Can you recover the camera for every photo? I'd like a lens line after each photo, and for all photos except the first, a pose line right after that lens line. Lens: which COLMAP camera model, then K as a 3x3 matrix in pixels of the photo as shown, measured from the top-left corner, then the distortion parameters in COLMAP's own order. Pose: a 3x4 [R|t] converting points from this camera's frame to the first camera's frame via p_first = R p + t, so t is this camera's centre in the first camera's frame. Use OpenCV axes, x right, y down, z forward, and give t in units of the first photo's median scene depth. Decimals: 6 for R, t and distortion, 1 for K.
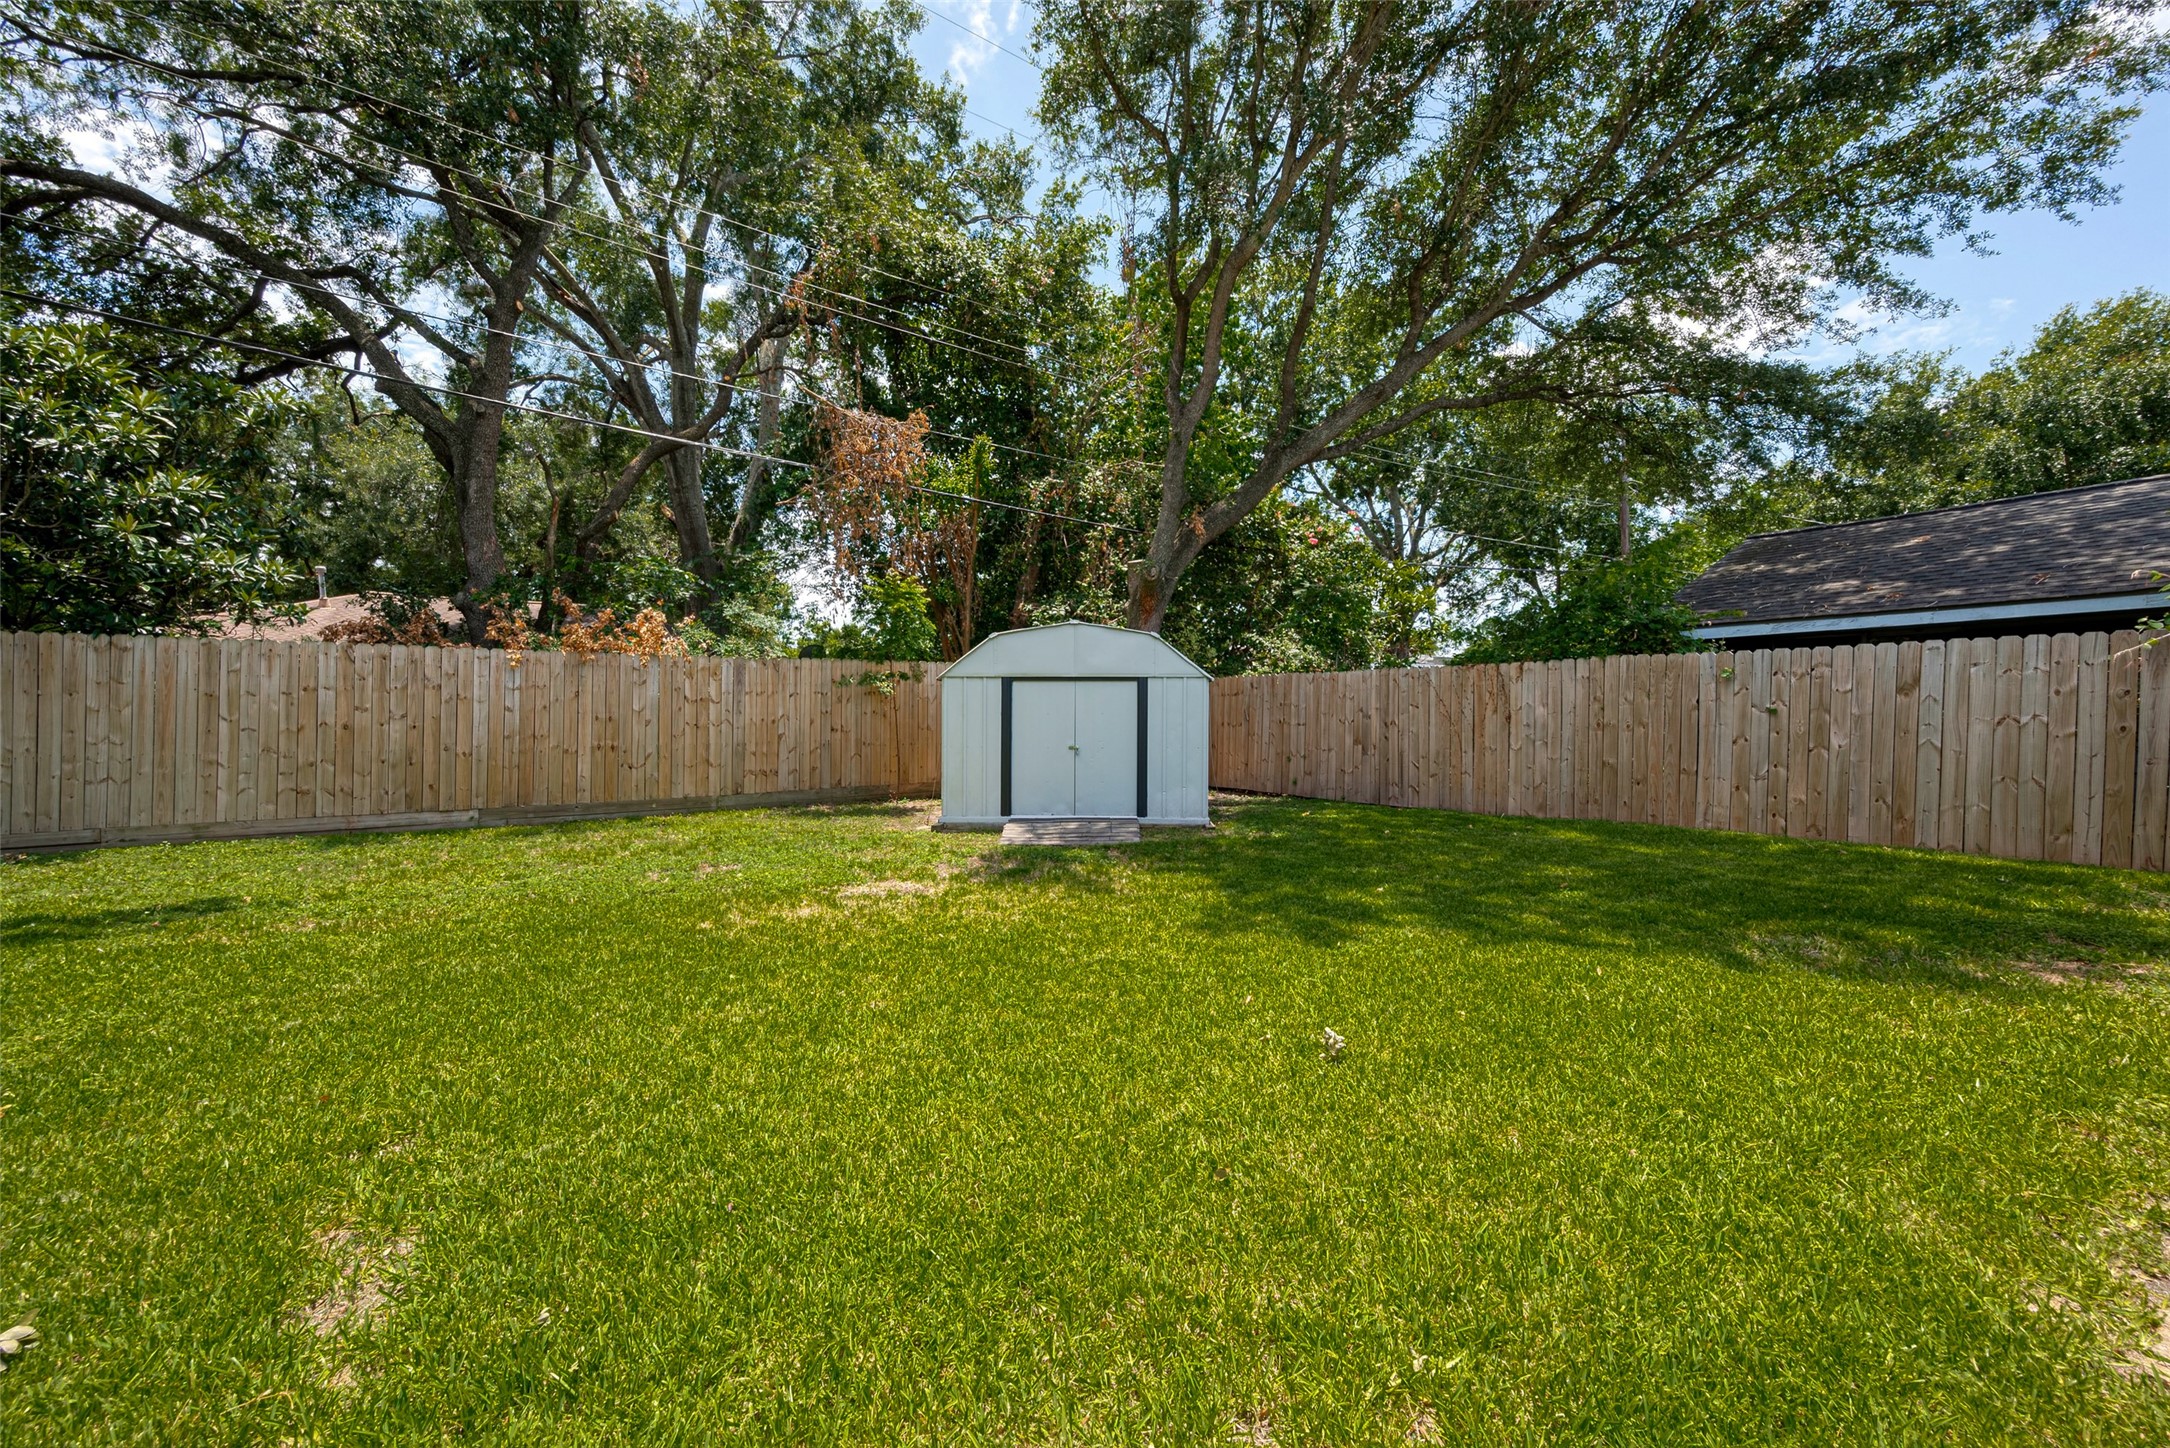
lens RADIAL K [[860.8, 0, 1085.1], [0, 860.8, 719.3], [0, 0, 1]] dist [-0.002146, 0.000996]
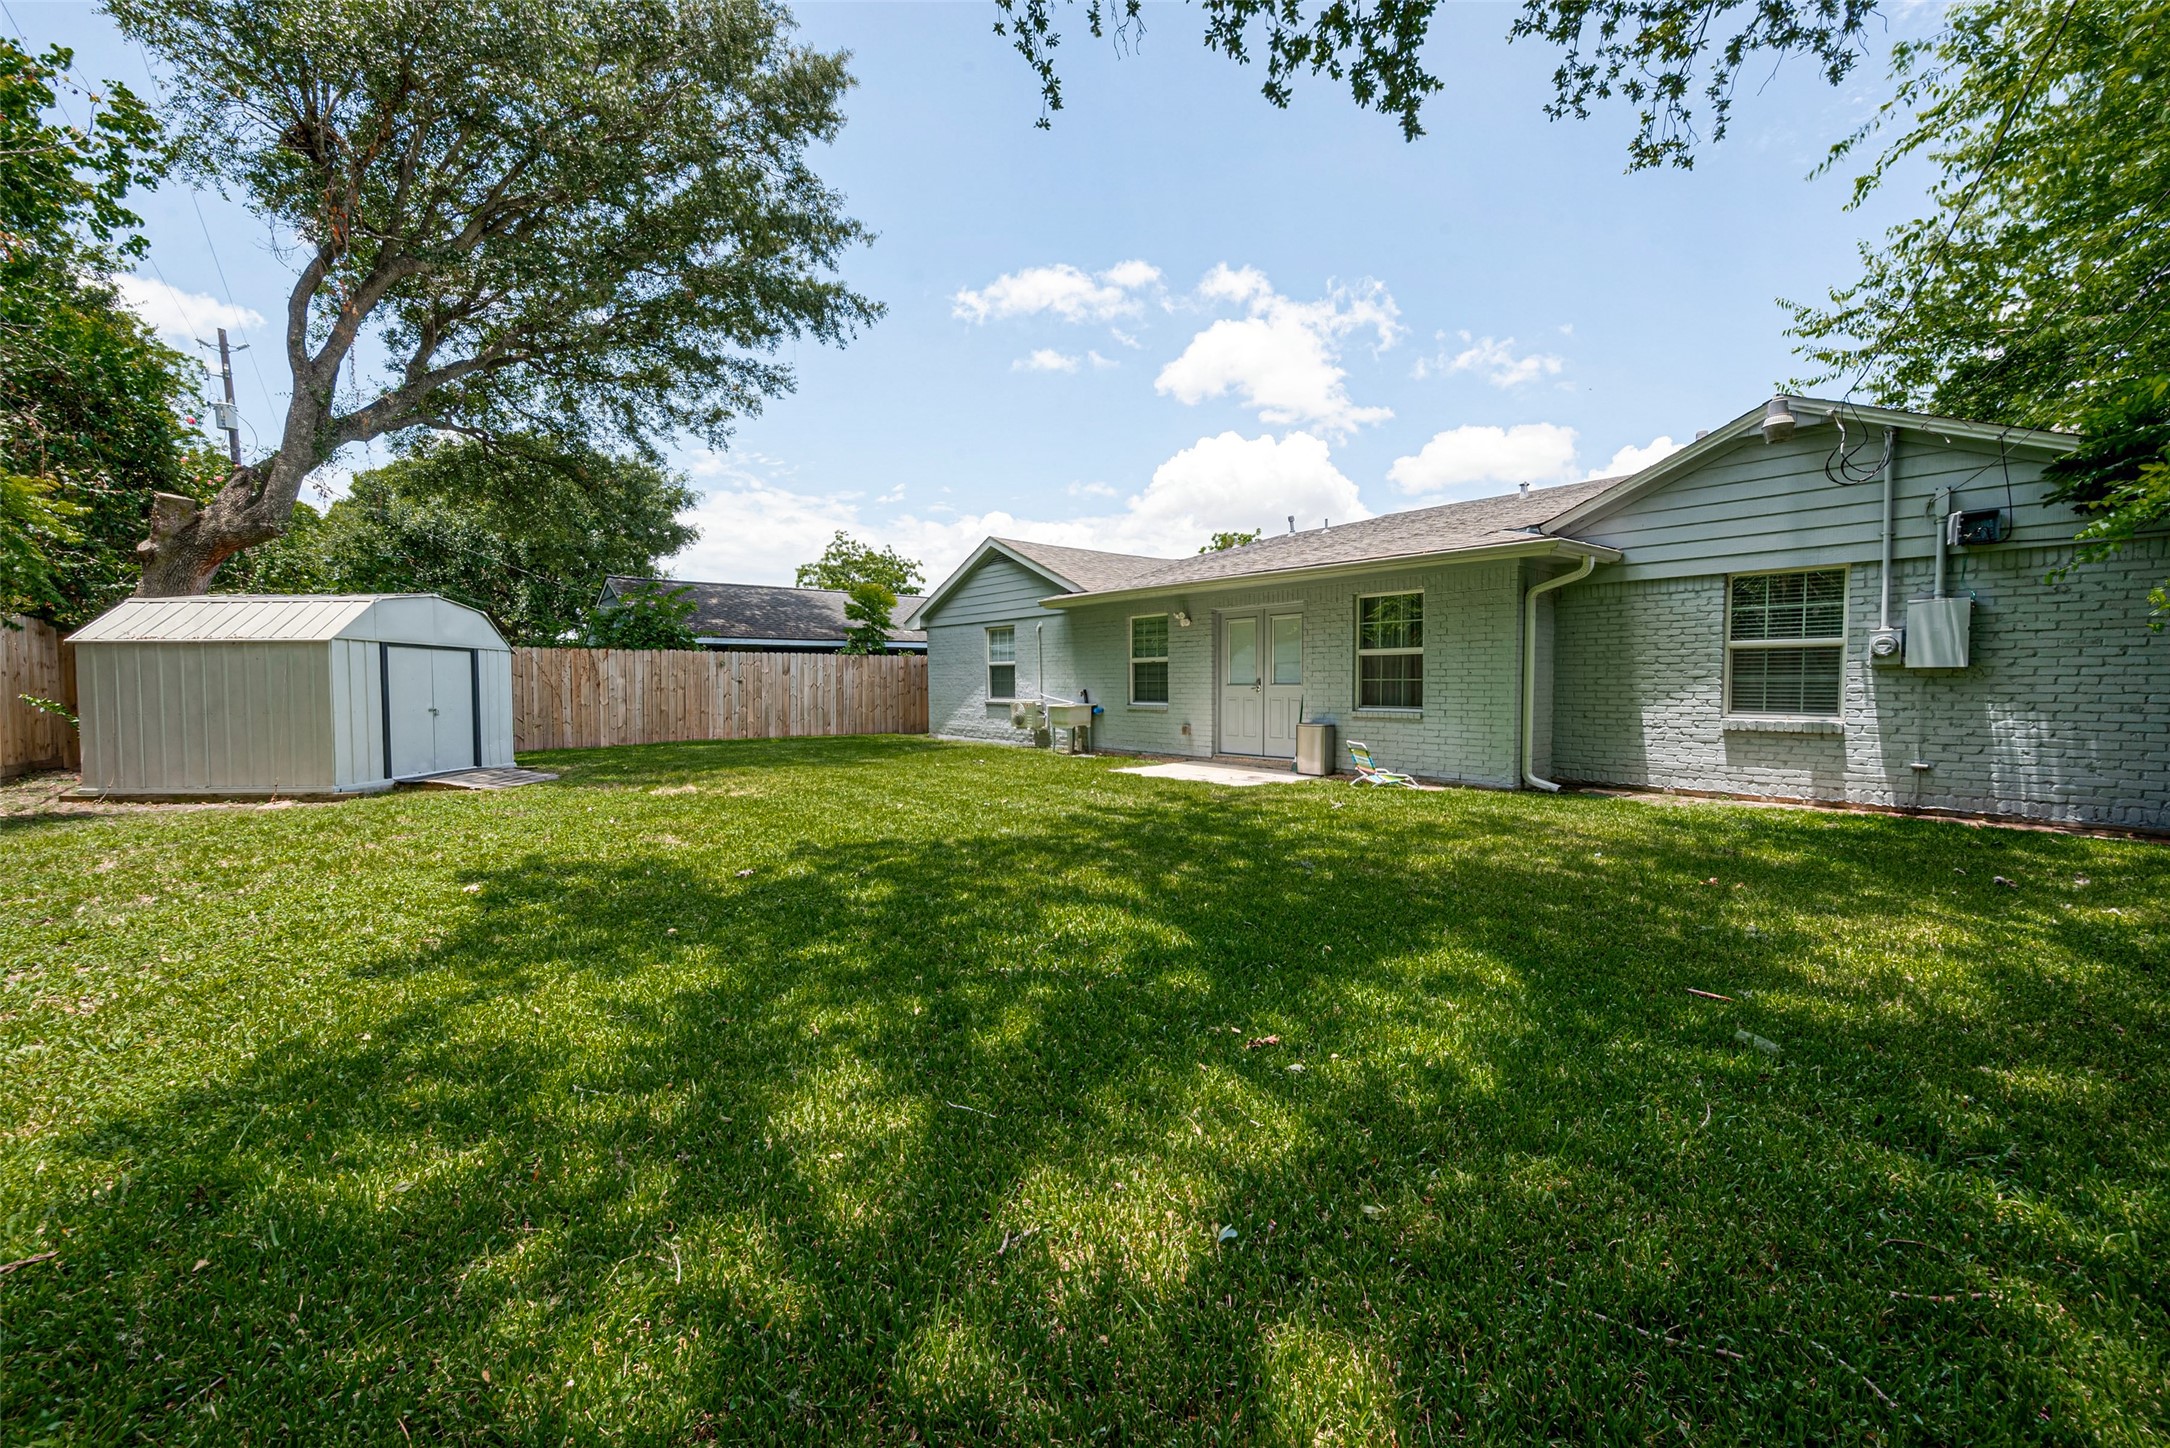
lens RADIAL K [[860.8, 0, 1085.4], [0, 860.8, 721.6], [0, 0, 1]] dist [-0.002146, 0.000996]
pose [[-0.072435, -0.036407, 0.996708, -1.166342], [0.011145, 0.999242, 0.037309, 0.016646], [-0.997311, 0.013811, -0.071975, 0.255834]]
